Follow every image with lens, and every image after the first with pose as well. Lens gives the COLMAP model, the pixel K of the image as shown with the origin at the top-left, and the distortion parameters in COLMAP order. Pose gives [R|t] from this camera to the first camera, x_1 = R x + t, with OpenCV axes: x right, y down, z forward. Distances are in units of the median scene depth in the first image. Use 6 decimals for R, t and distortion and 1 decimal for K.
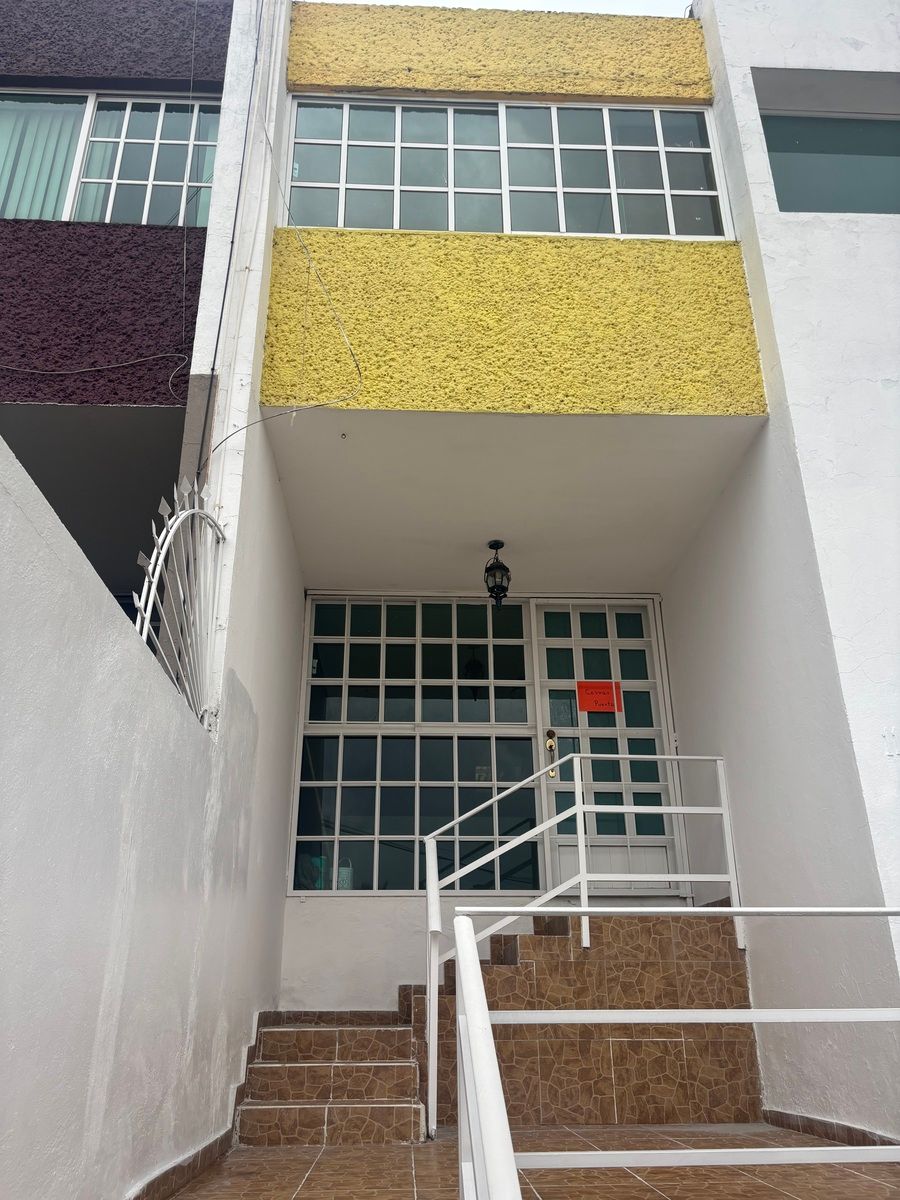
lens RADIAL K [[918.1, 0, 441.7], [0, 918.1, 610.1], [0, 0, 1]] dist [0.102695, -0.149805]
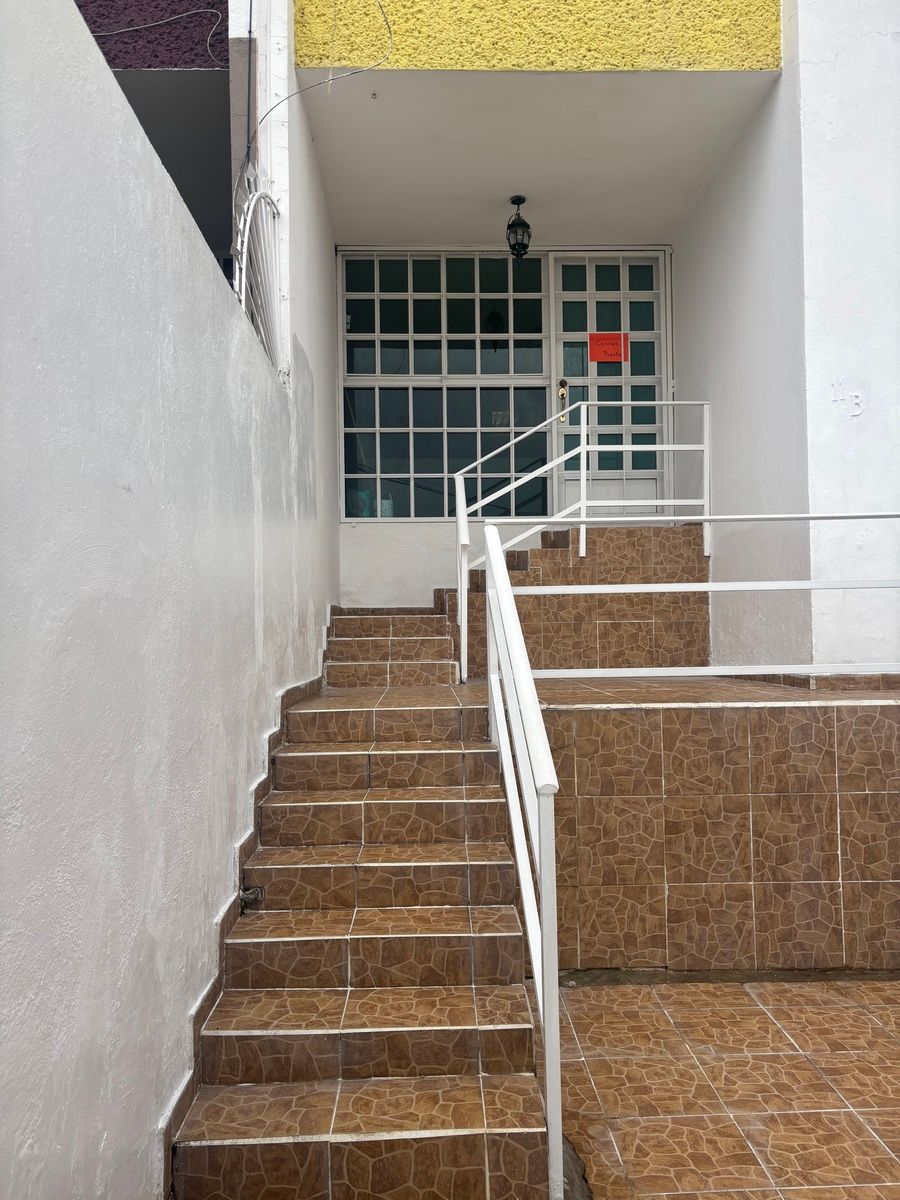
lens RADIAL K [[918.1, 0, 441.7], [0, 918.1, 610.1], [0, 0, 1]] dist [0.102695, -0.149805]
pose [[0.999834, -0.008249, -0.016270, -0.015384], [0.013711, 0.928148, 0.371959, -0.034907], [0.012032, -0.372120, 0.928107, -0.173255]]
